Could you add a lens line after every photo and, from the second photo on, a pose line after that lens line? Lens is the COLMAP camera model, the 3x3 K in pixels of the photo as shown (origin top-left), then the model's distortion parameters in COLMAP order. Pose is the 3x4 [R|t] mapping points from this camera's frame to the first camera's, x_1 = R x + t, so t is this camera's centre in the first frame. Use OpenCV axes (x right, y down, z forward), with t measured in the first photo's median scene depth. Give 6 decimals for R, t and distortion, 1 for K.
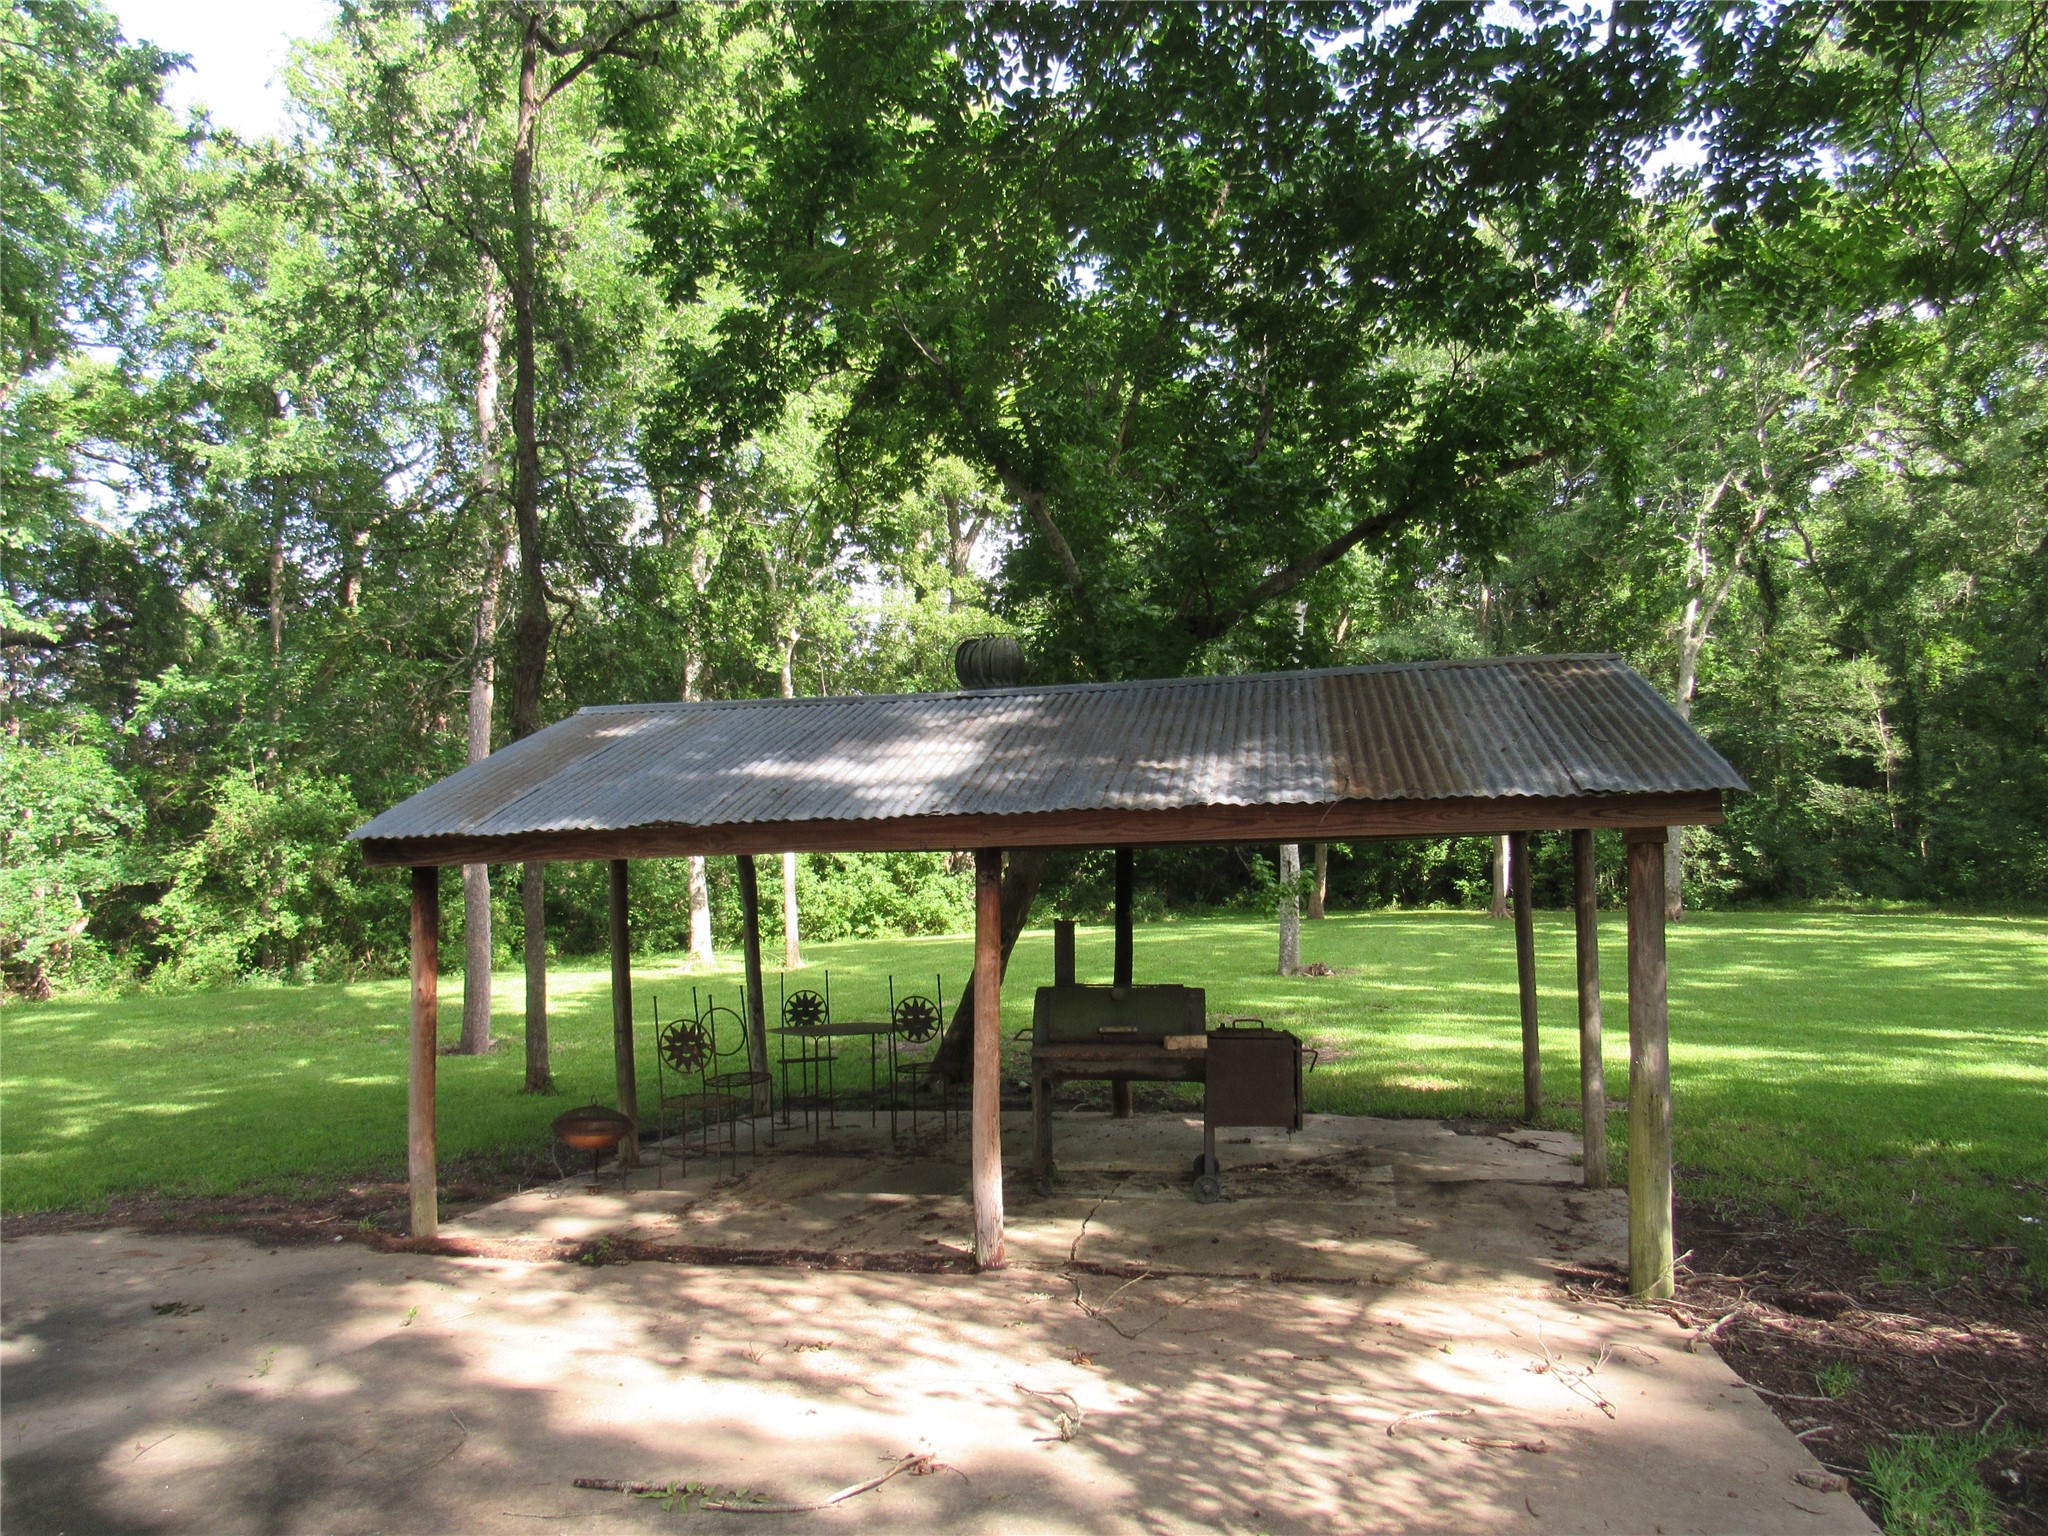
lens RADIAL K [[1432.1, 0, 1024.0], [0, 1432.1, 768.0], [0, 0, 1]] dist [-0.039415, -0.000487]
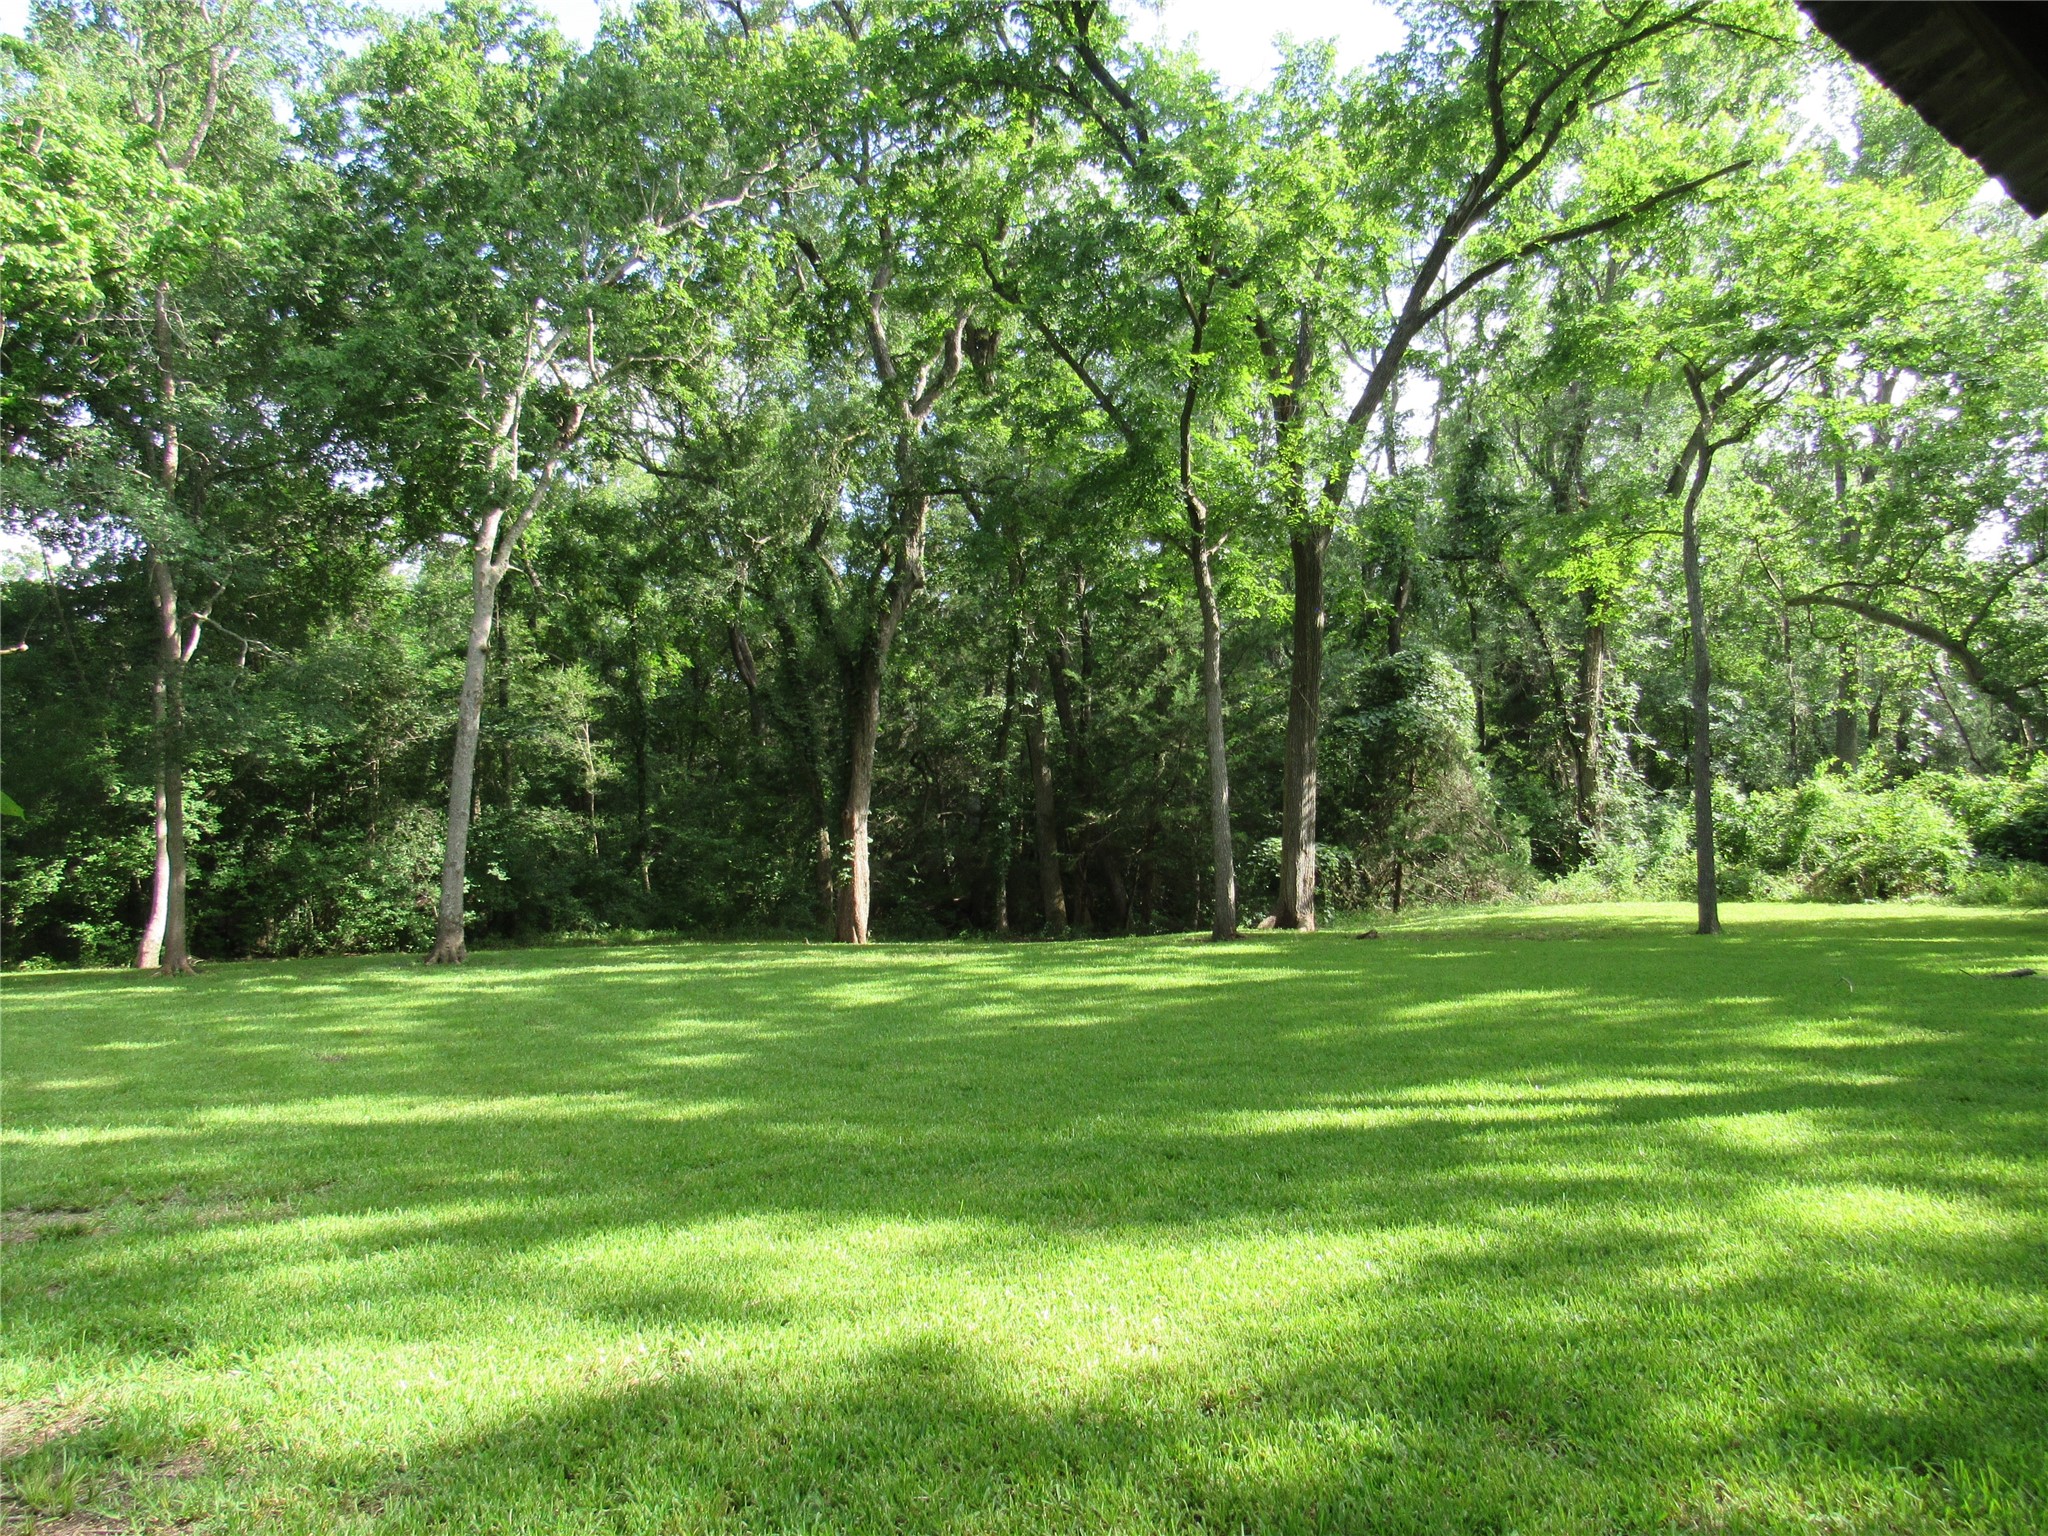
lens RADIAL K [[1450.2, 0, 1023.2], [0, 1450.2, 801.2], [0, 0, 1]] dist [-0.031574, 0.000804]
pose [[0.603895, 0.032116, 0.796416, 0.056561], [-0.022394, 0.999477, -0.023324, 0.037055], [-0.796749, -0.003749, 0.604299, 0.338218]]
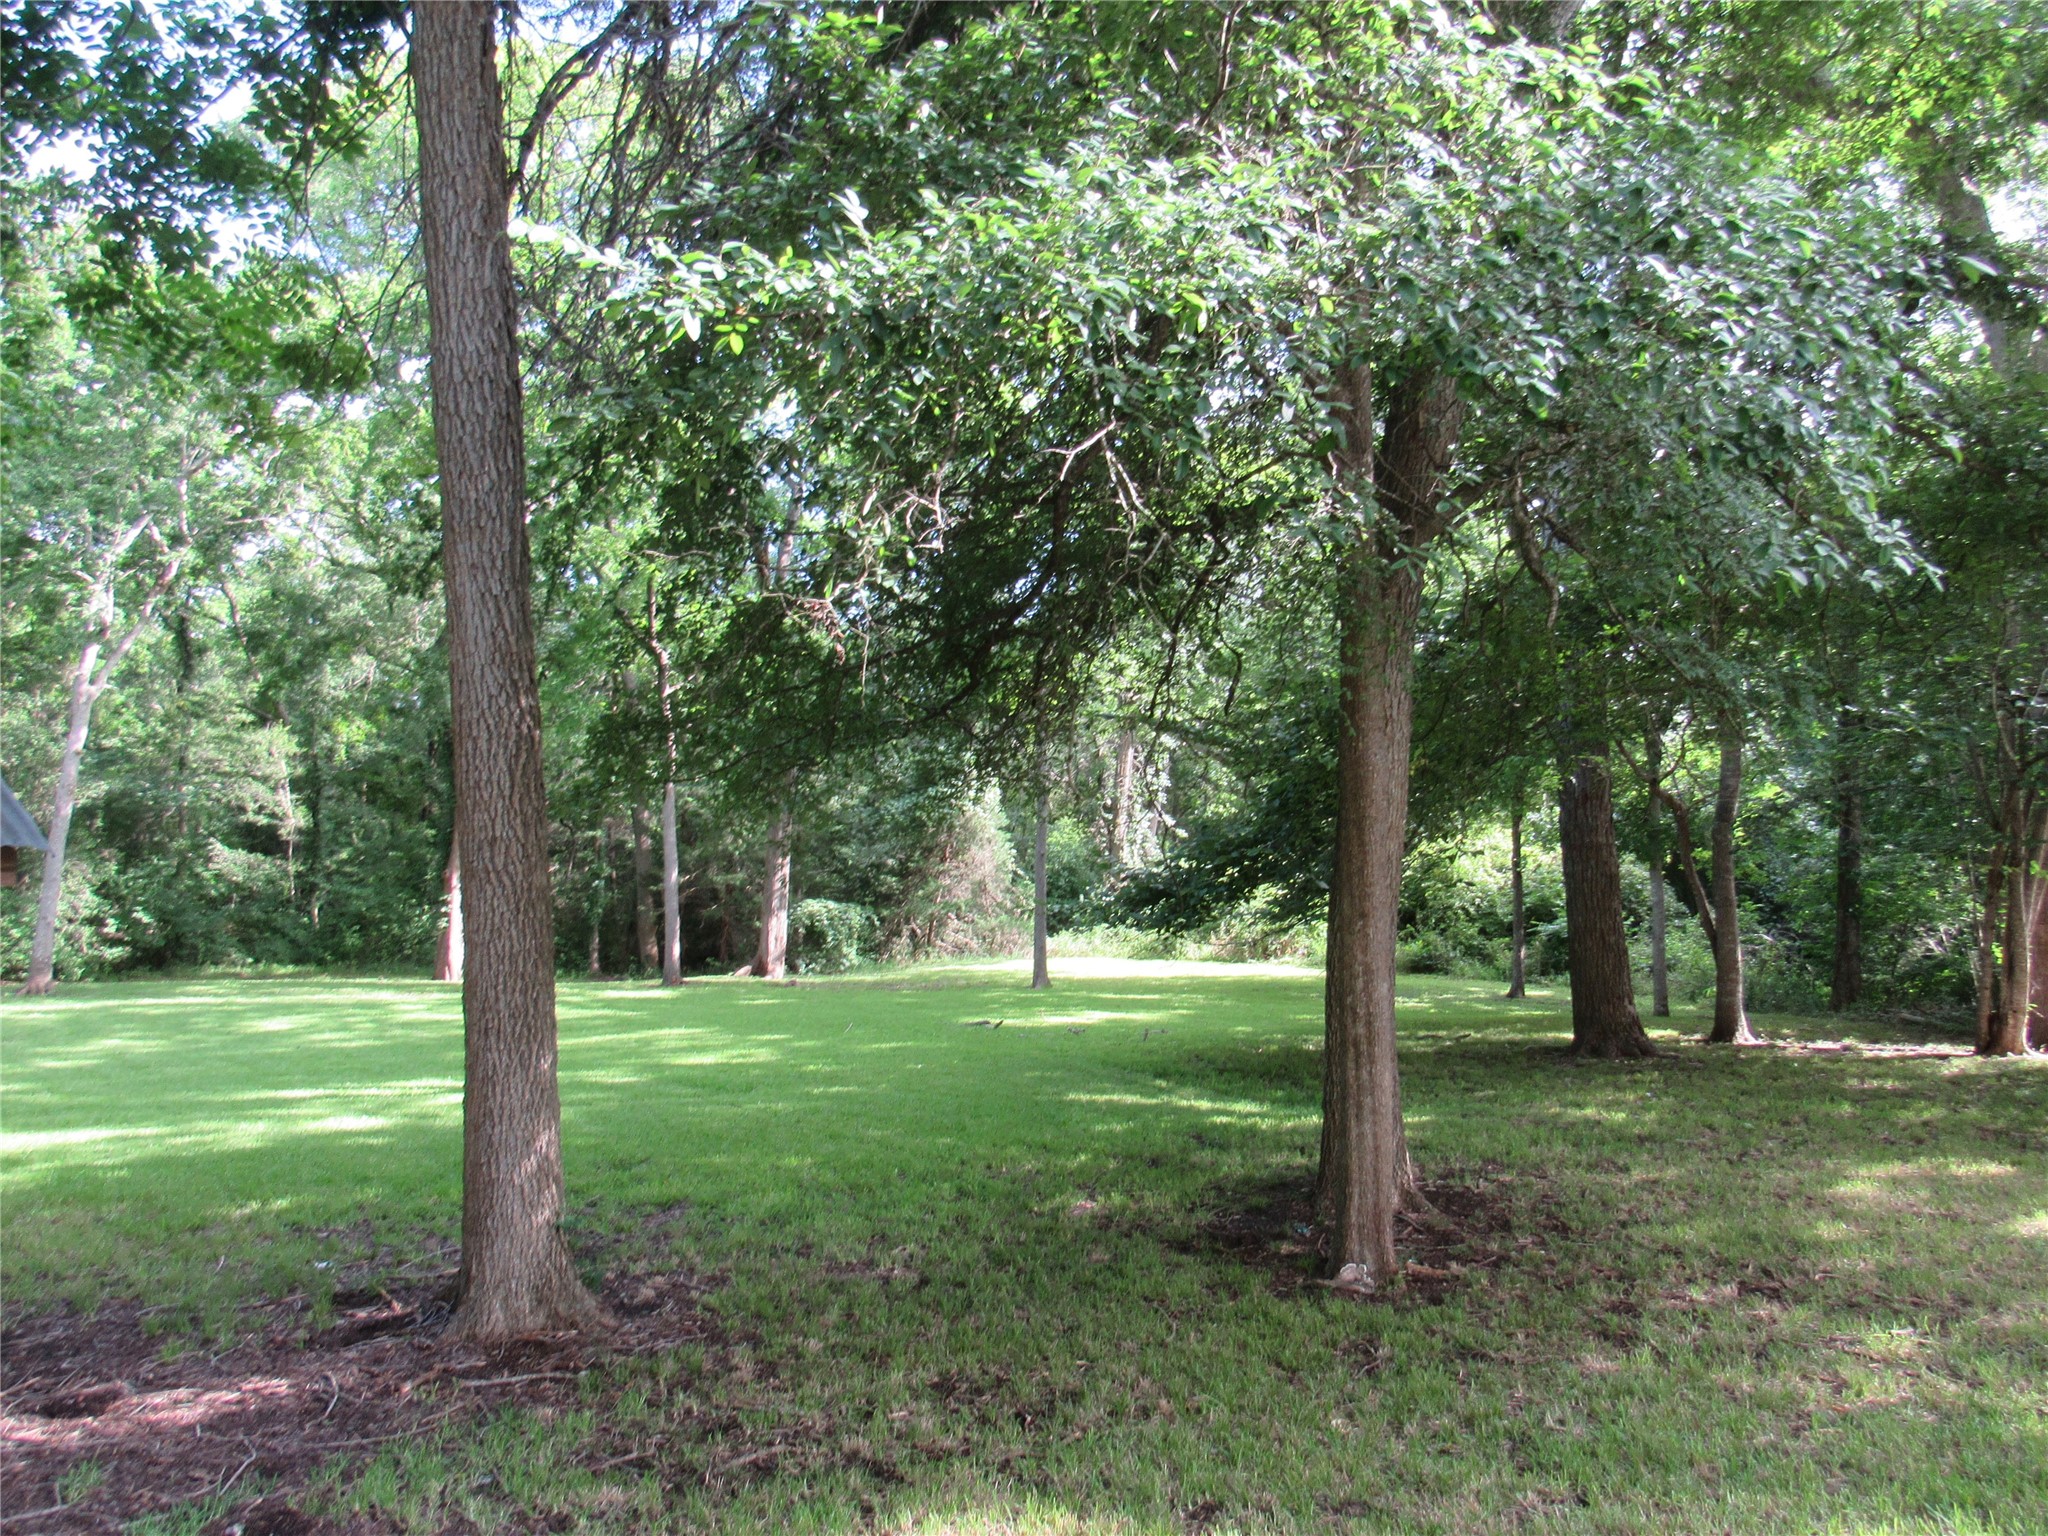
lens RADIAL K [[1443.2, 0, 1024.0], [0, 1443.2, 768.0], [0, 0, 1]] dist [-0.036982, 0.006045]
pose [[0.525470, 0.082215, 0.846831, 0.010918], [-0.043570, 0.996615, -0.069721, -0.000153], [-0.849696, -0.000260, 0.527273, -0.004913]]
